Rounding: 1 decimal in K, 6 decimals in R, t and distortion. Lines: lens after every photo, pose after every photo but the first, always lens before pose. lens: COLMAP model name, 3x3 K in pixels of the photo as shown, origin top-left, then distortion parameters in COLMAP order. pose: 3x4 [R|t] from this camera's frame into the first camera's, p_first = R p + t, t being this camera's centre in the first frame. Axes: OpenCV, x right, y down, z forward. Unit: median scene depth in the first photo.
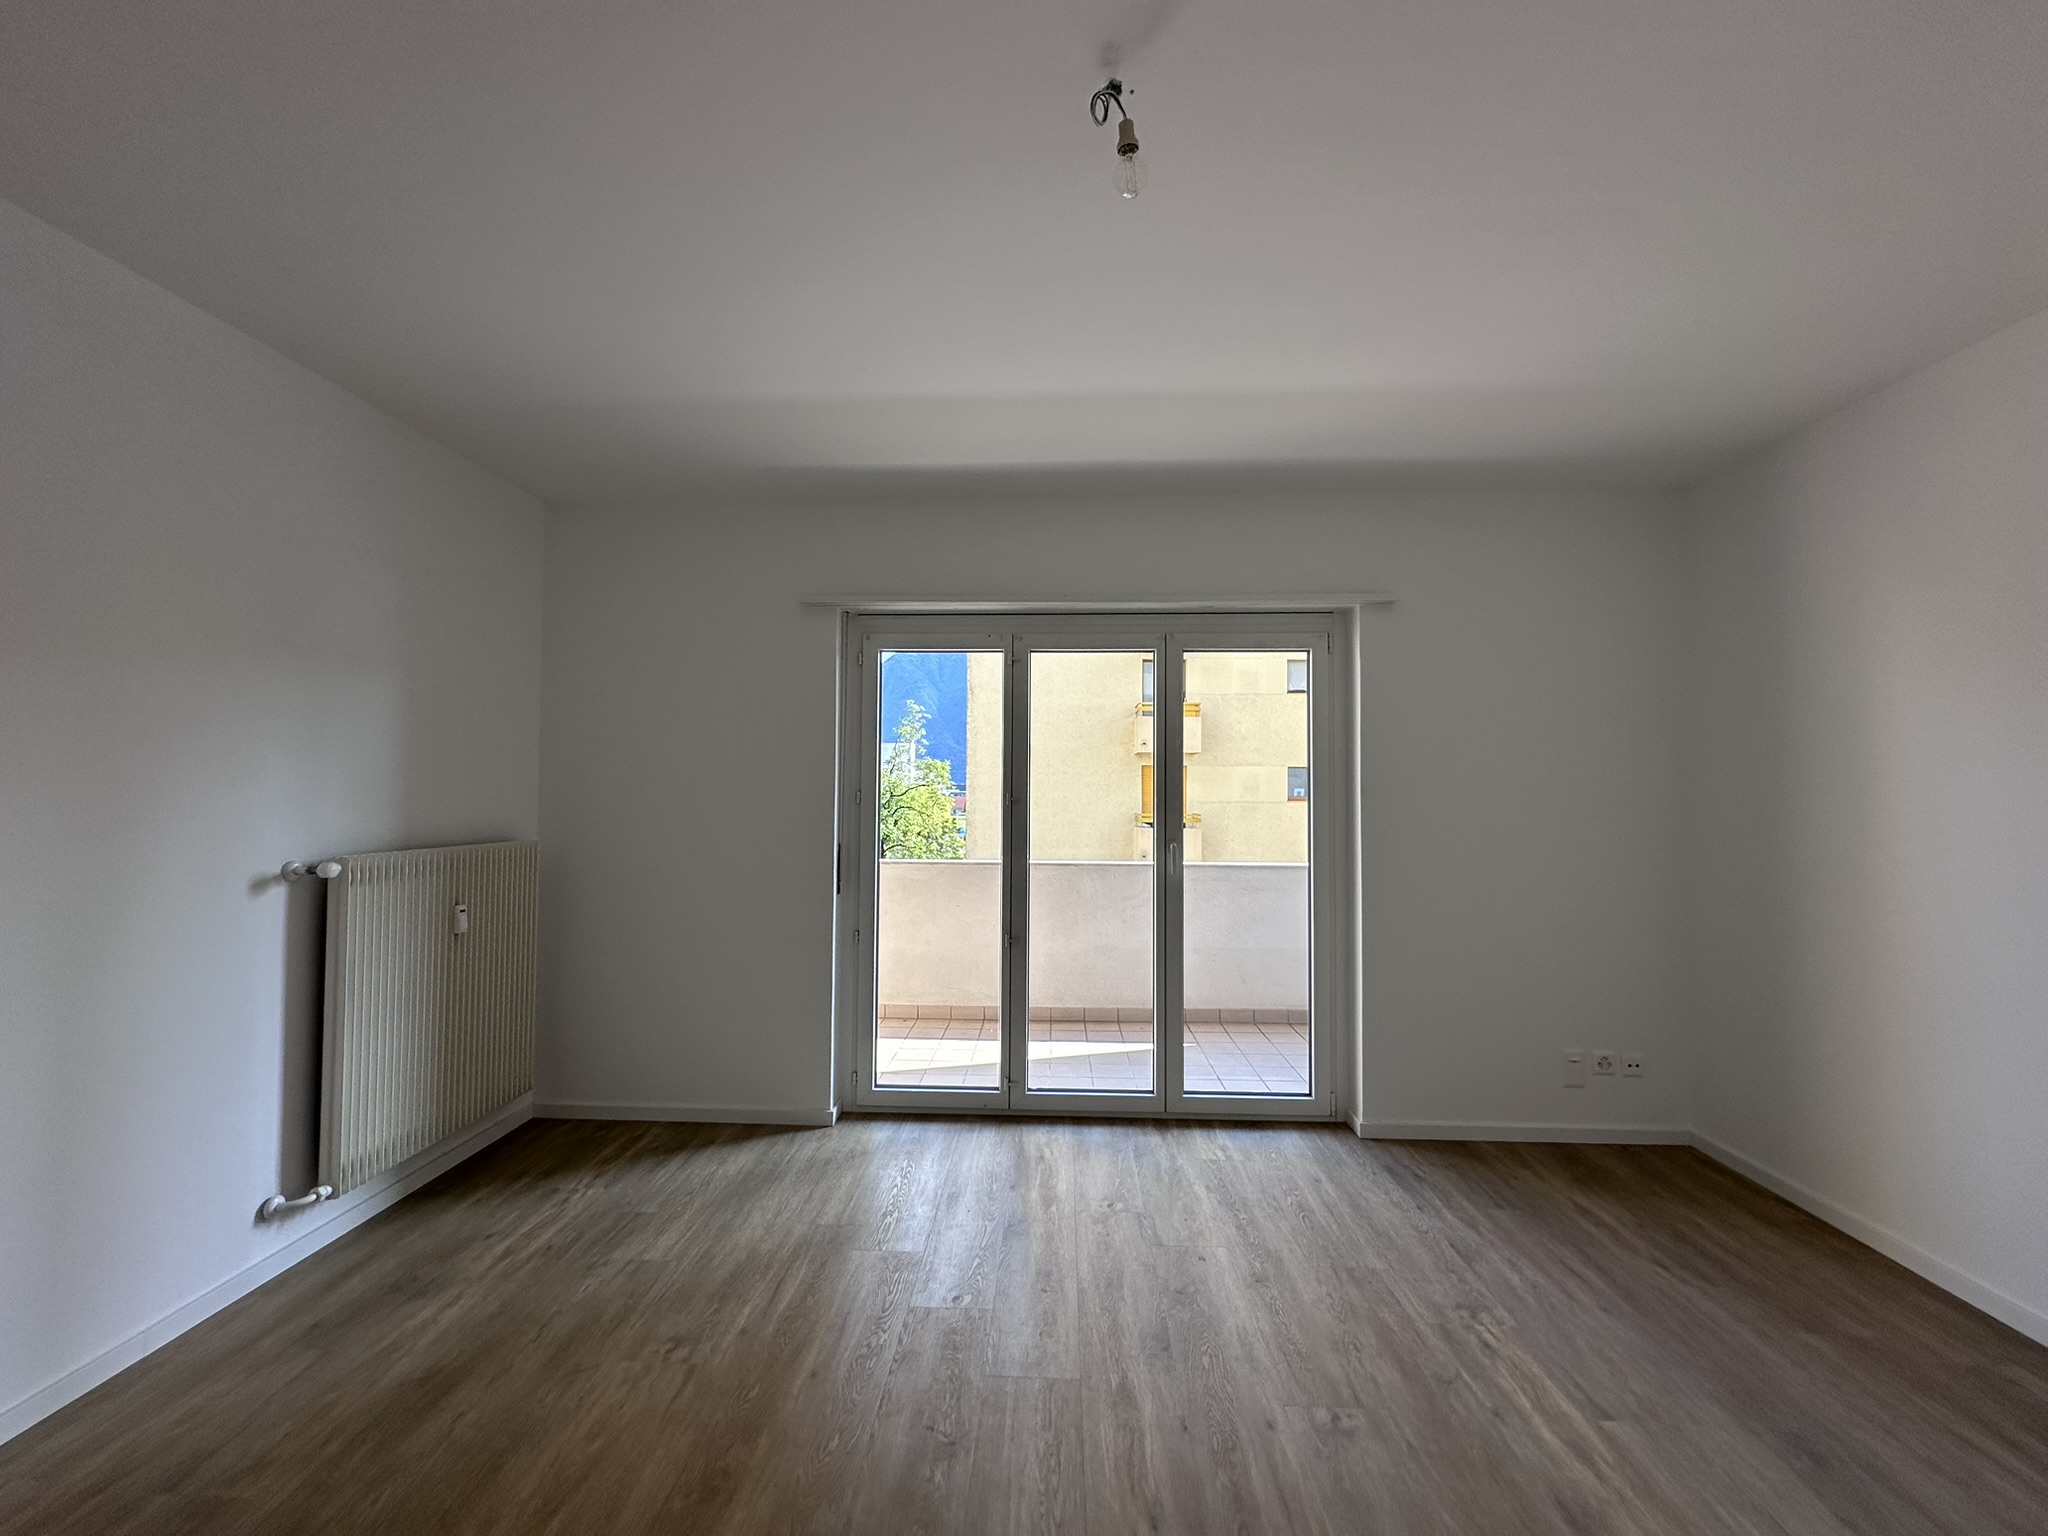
lens RADIAL K [[818.1, 0, 1020.9], [0, 818.1, 771.9], [0, 0, 1]] dist [-0.003217, 0.001071]
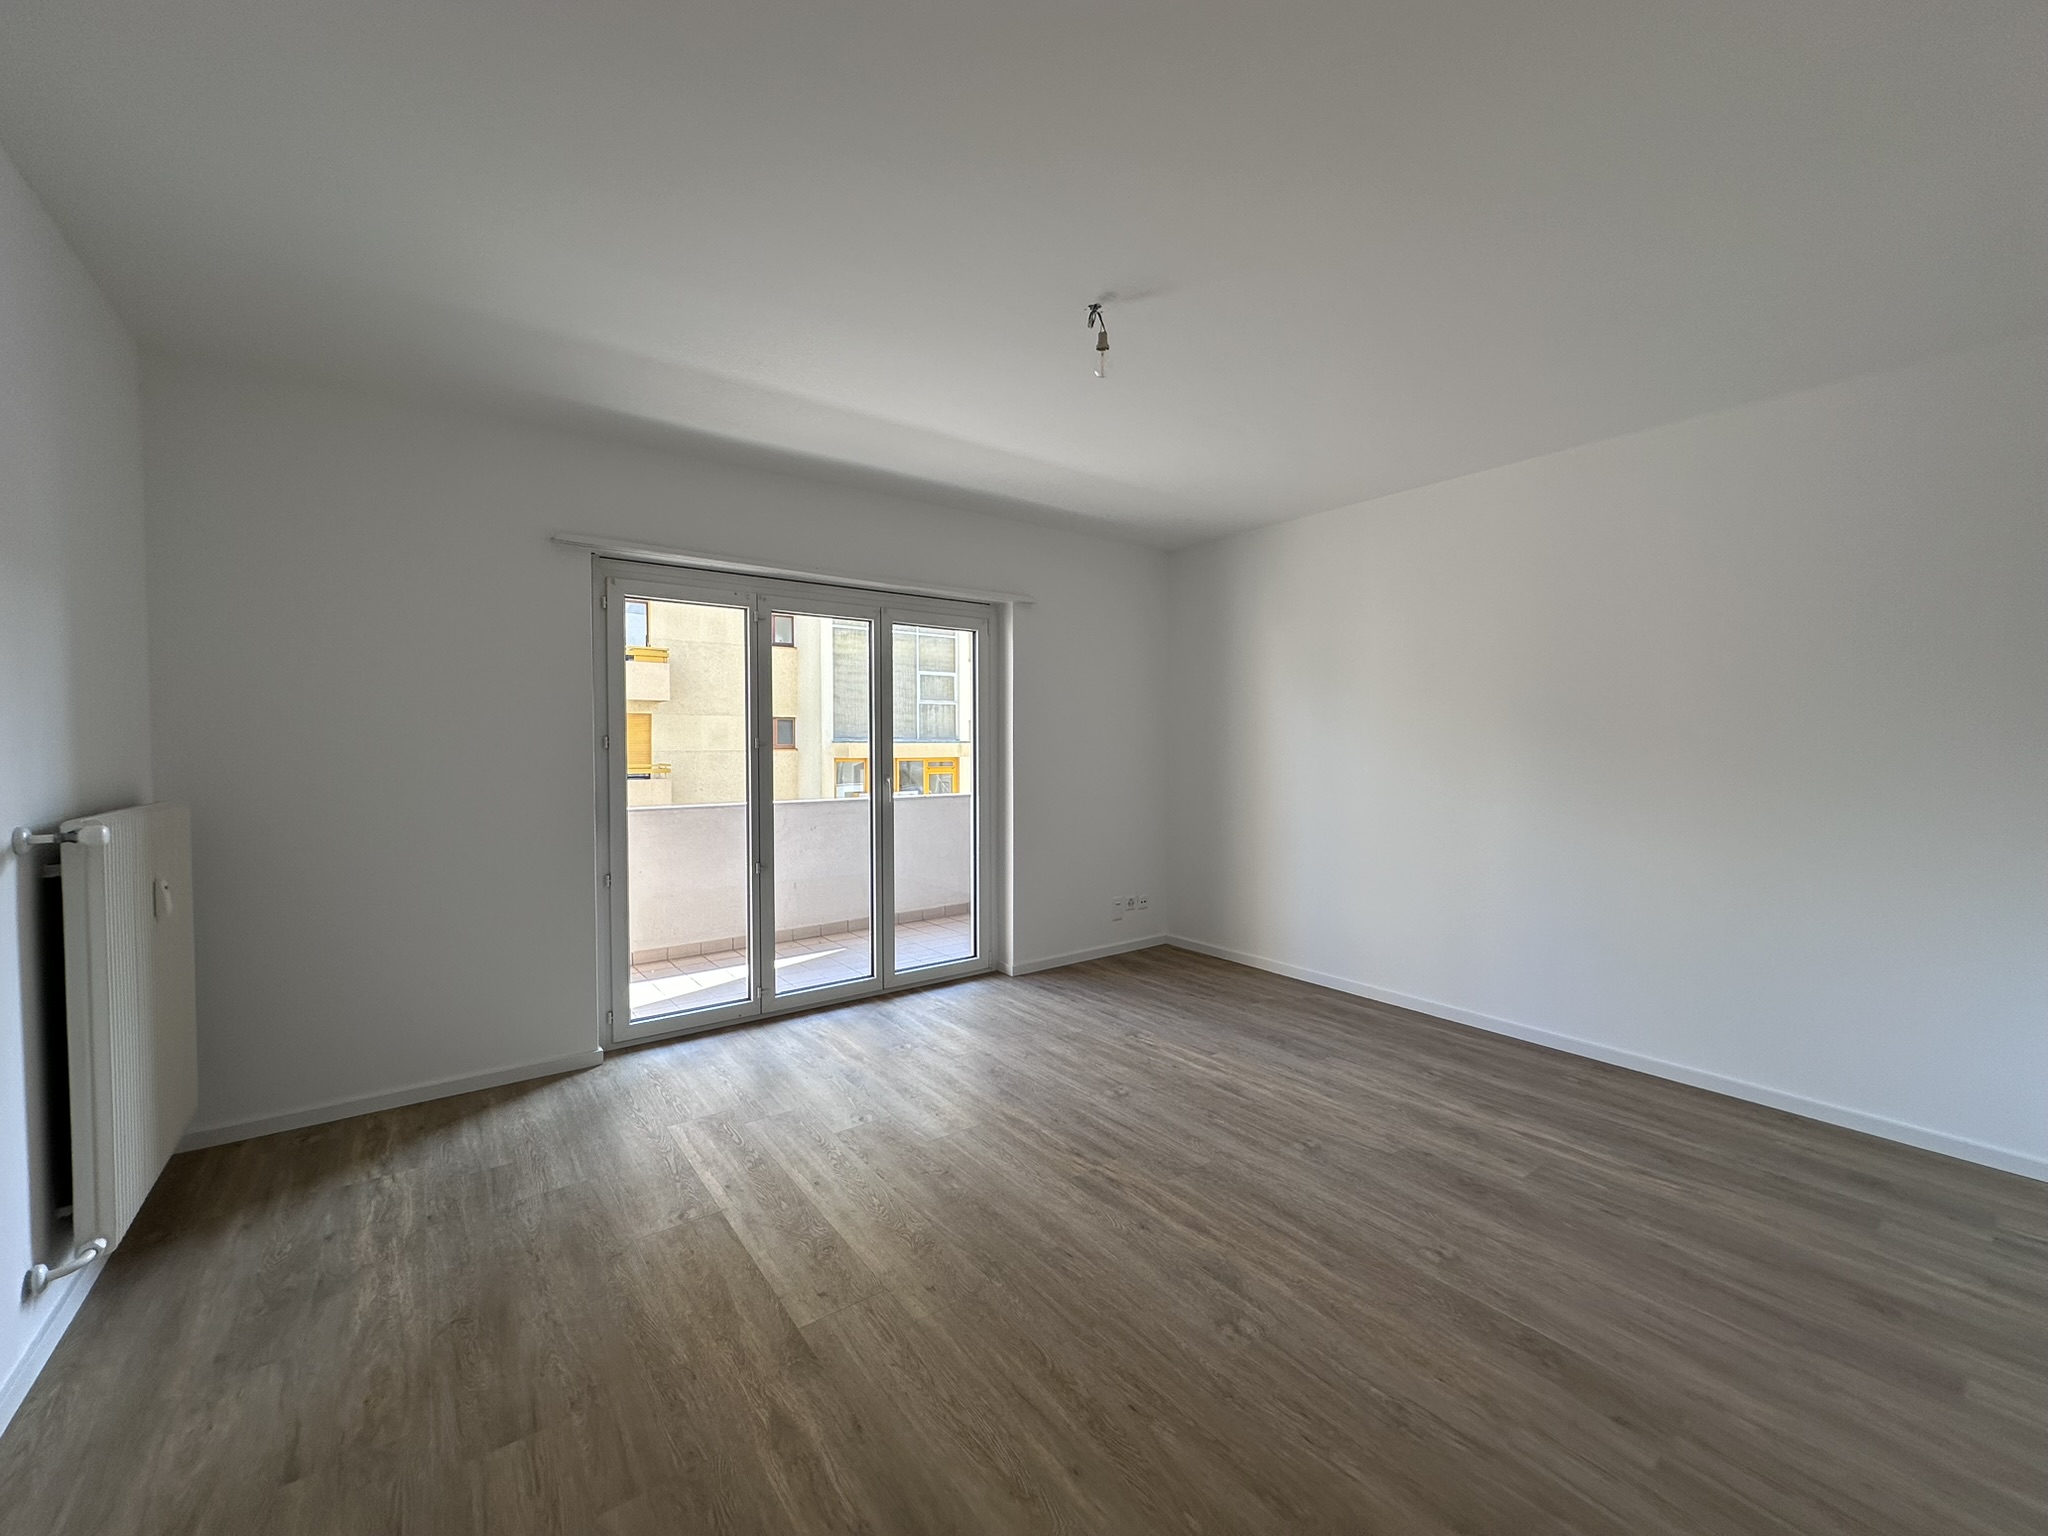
lens RADIAL K [[818.1, 0, 1021.1], [0, 818.1, 773.4], [0, 0, 1]] dist [-0.003217, 0.001071]
pose [[0.771515, -0.029956, 0.635505, -0.530837], [-0.009928, 0.998202, 0.059105, 0.006002], [-0.636133, -0.051910, 0.769831, -0.112838]]
